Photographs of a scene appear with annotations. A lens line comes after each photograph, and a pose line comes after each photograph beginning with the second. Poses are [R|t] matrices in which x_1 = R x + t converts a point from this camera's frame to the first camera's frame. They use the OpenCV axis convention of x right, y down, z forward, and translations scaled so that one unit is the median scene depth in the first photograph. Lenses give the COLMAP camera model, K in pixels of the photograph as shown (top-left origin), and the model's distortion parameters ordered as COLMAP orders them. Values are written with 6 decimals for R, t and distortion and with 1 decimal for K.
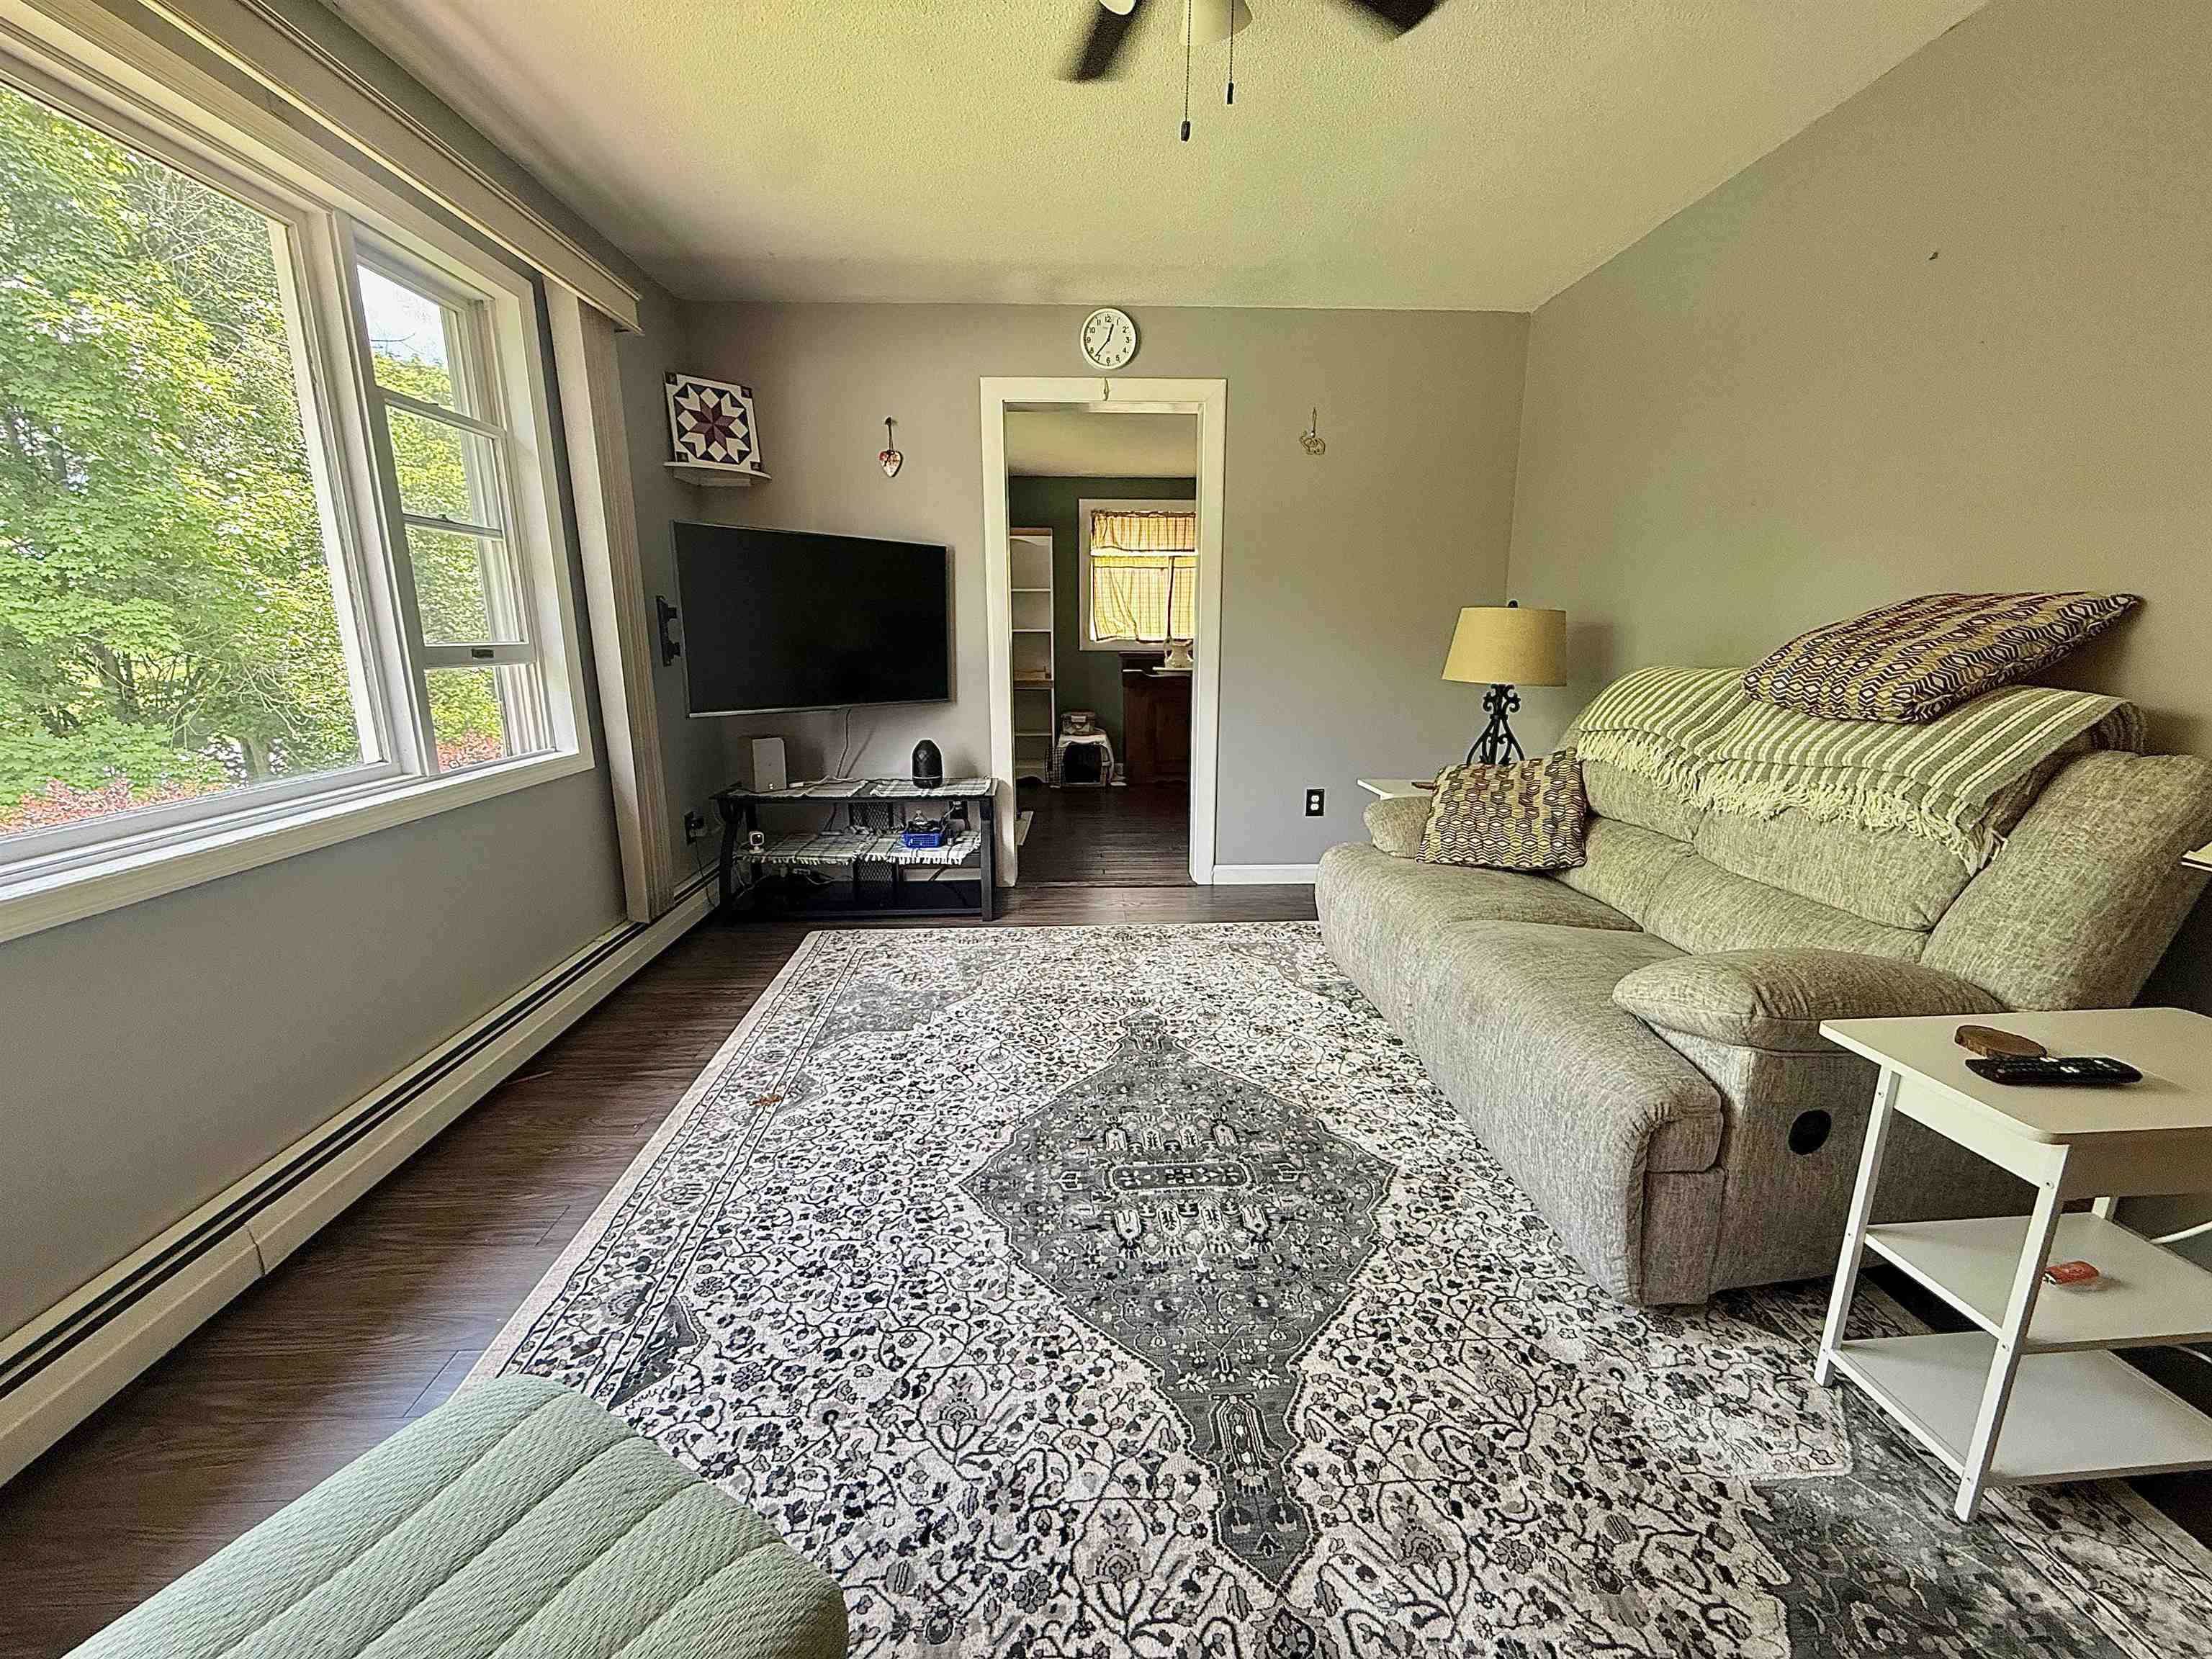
lens RADIAL K [[892.7, 0, 1108.8], [0, 892.7, 830.5], [0, 0, 1]] dist [-0.002509, 0.000446]
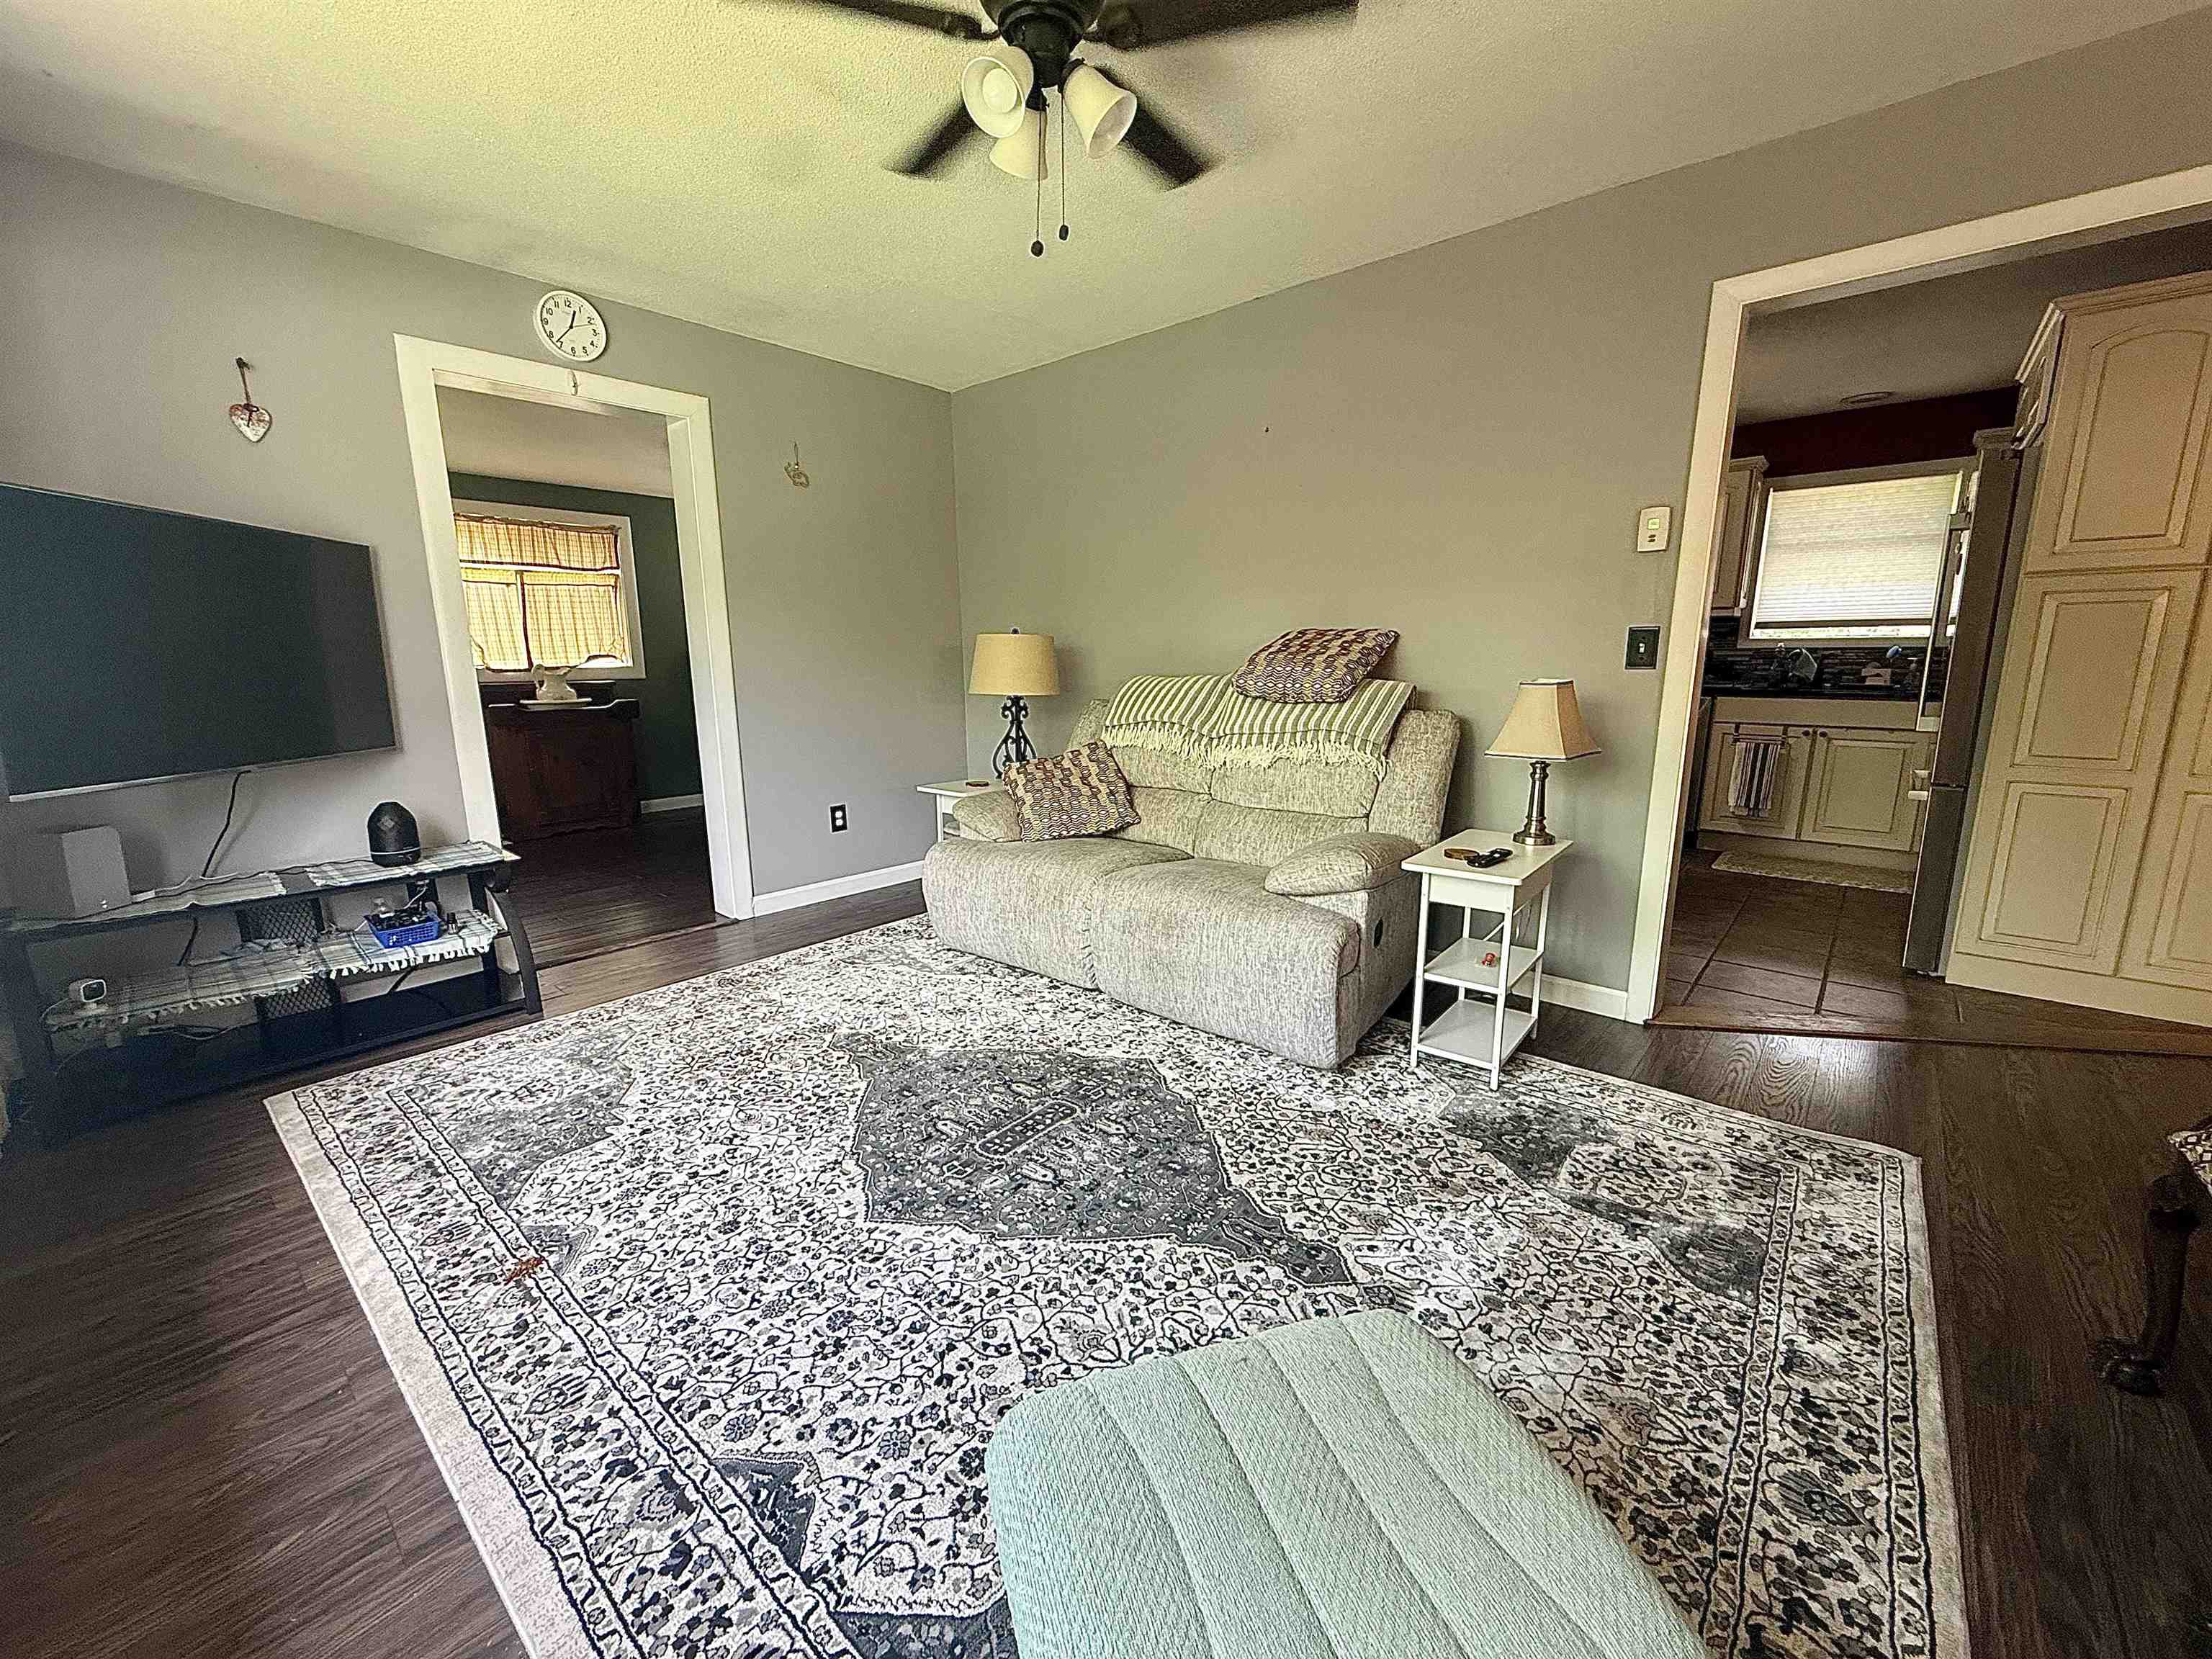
lens RADIAL K [[892.7, 0, 1108.2], [0, 892.7, 828.3], [0, 0, 1]] dist [-0.002509, 0.000446]
pose [[0.688111, -0.143918, 0.711190, -0.545869], [0.166042, 0.985357, 0.038745, -0.014426], [-0.706352, 0.091427, 0.701932, 0.086498]]
